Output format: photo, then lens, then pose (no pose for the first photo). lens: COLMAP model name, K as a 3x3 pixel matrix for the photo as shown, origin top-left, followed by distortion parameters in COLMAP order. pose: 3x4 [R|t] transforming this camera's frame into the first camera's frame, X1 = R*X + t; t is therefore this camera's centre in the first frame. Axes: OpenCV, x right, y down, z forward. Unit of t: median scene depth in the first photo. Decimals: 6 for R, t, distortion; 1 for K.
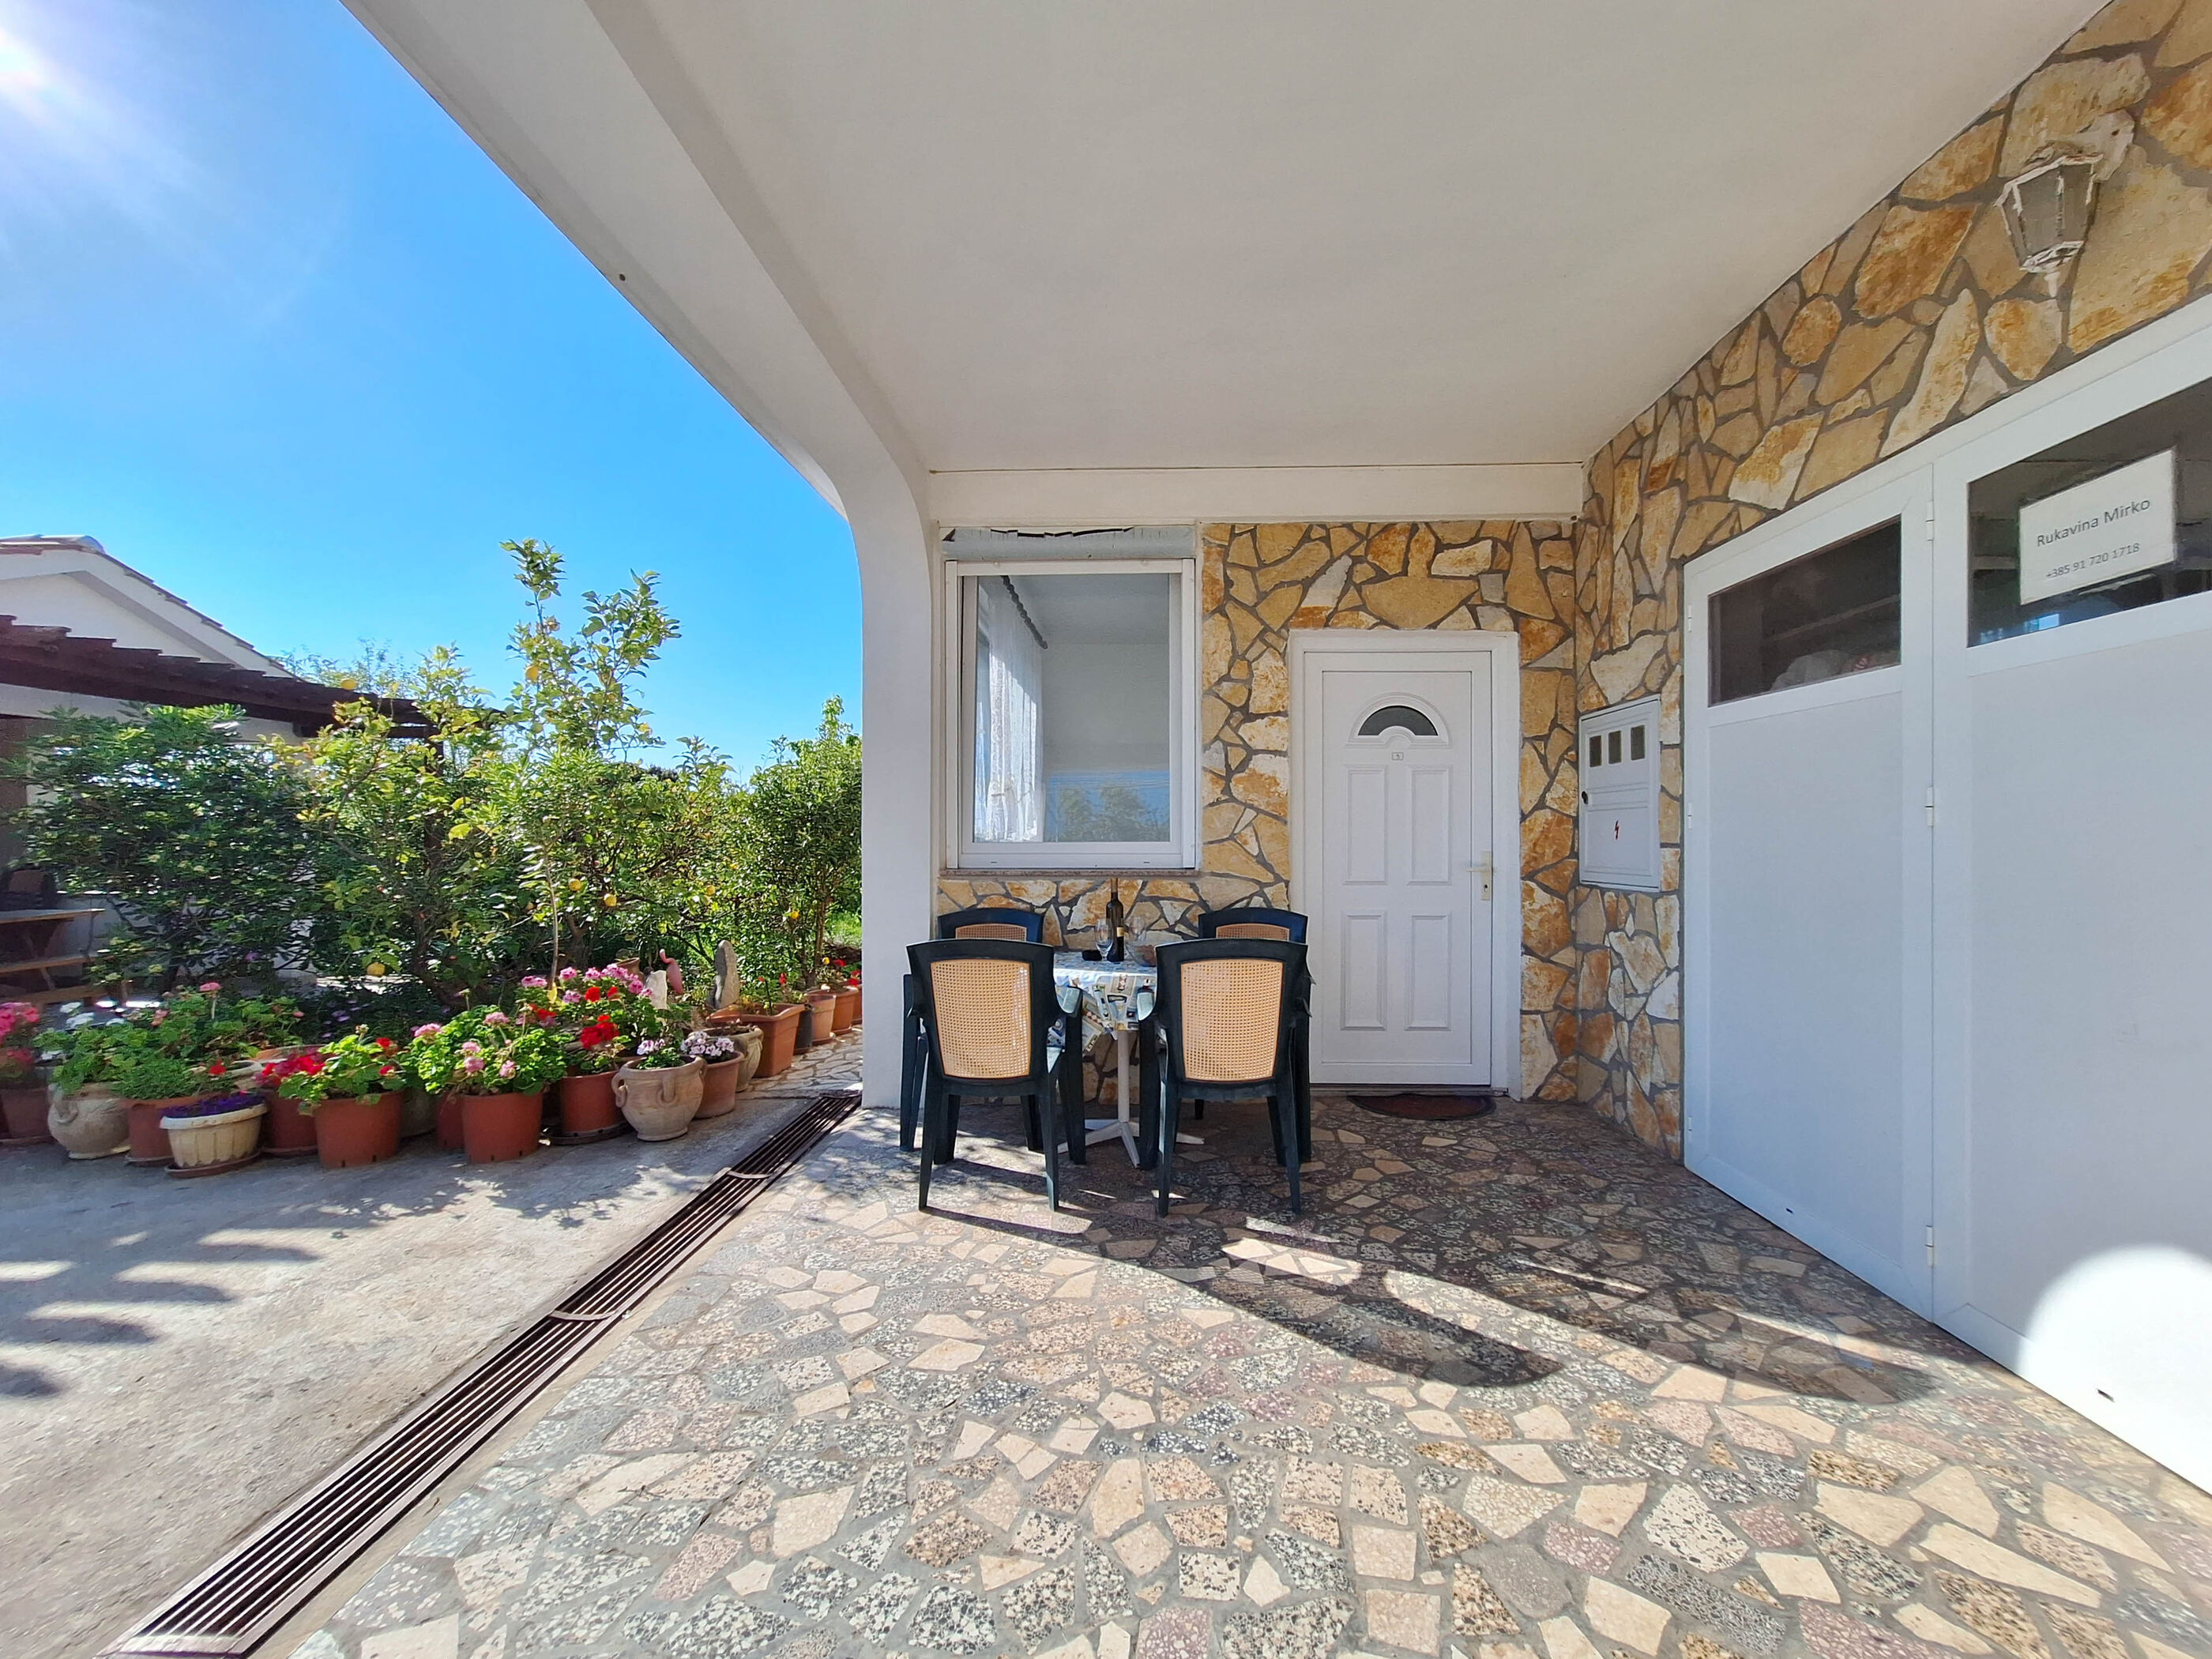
lens RADIAL K [[955.9, 0, 1112.0], [0, 955.9, 816.7], [0, 0, 1]] dist [-0.031096, 0.012107]
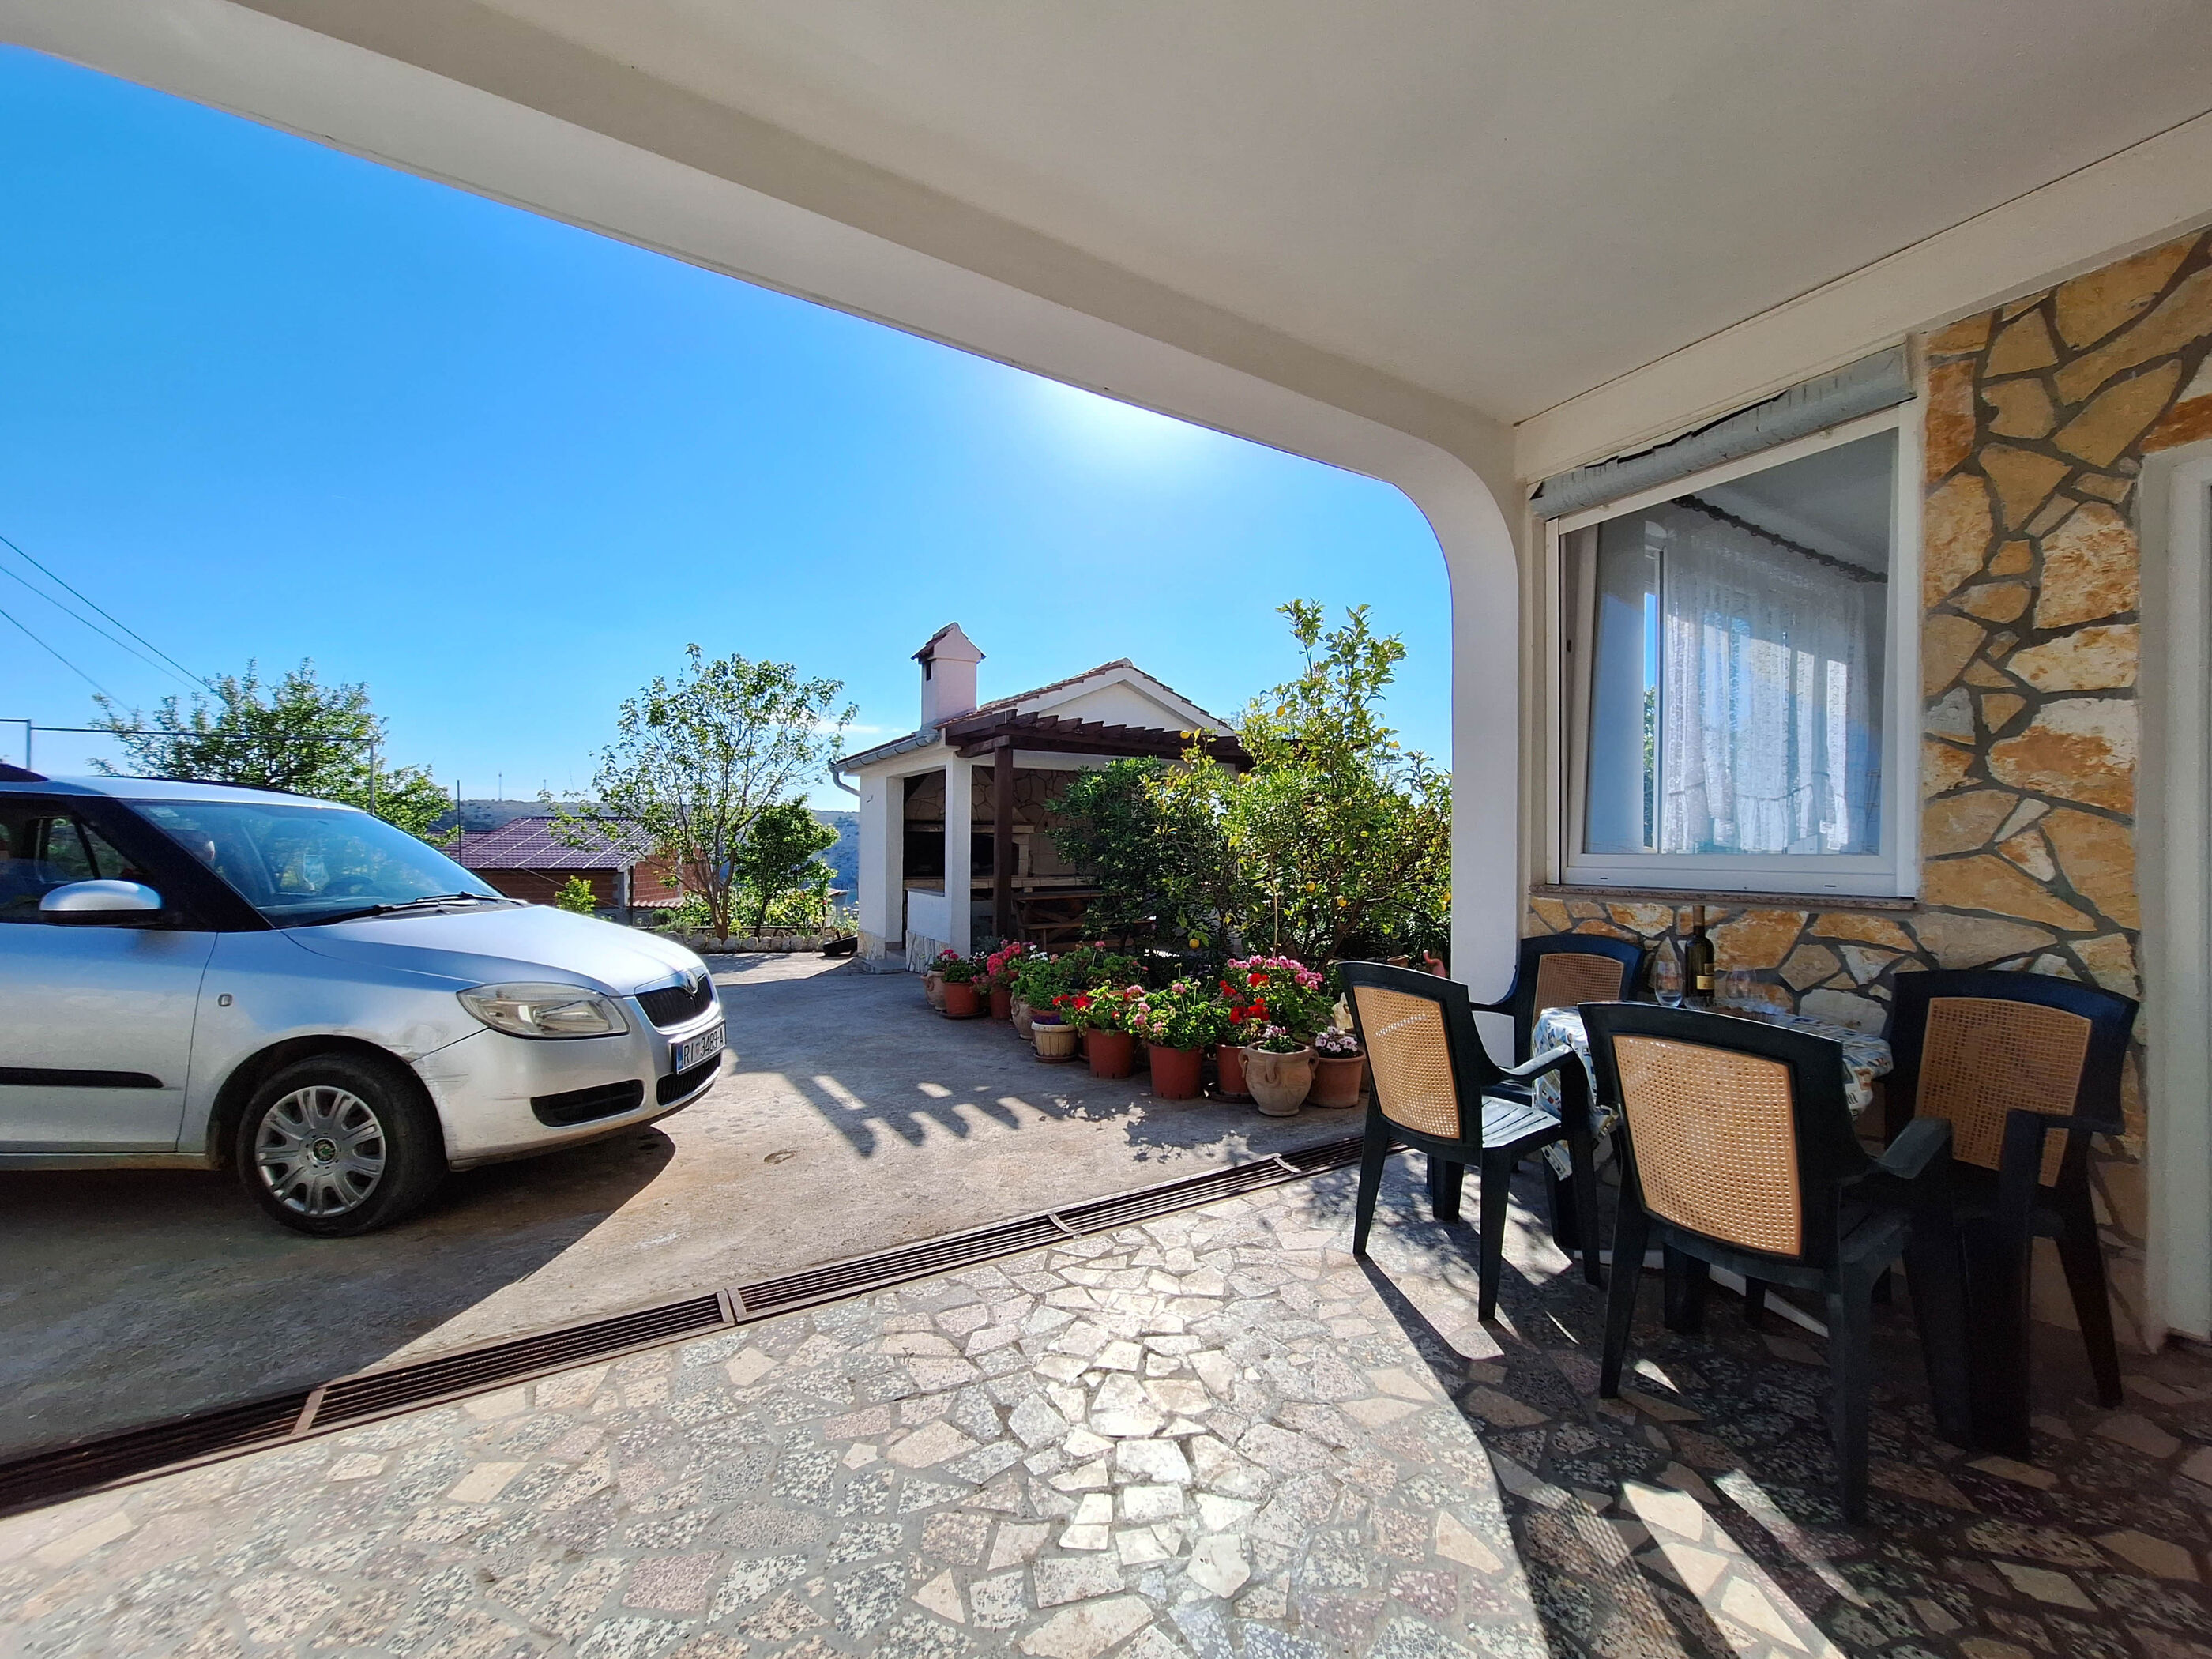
lens RADIAL K [[895.8, 0, 1116.4], [0, 895.8, 829.0], [0, 0, 1]] dist [0.000847, 0.000303]
pose [[0.535309, -0.013611, -0.844547, 0.349554], [0.016794, 0.999844, -0.005469, 0.003979], [0.844490, -0.011256, 0.535454, 0.295967]]
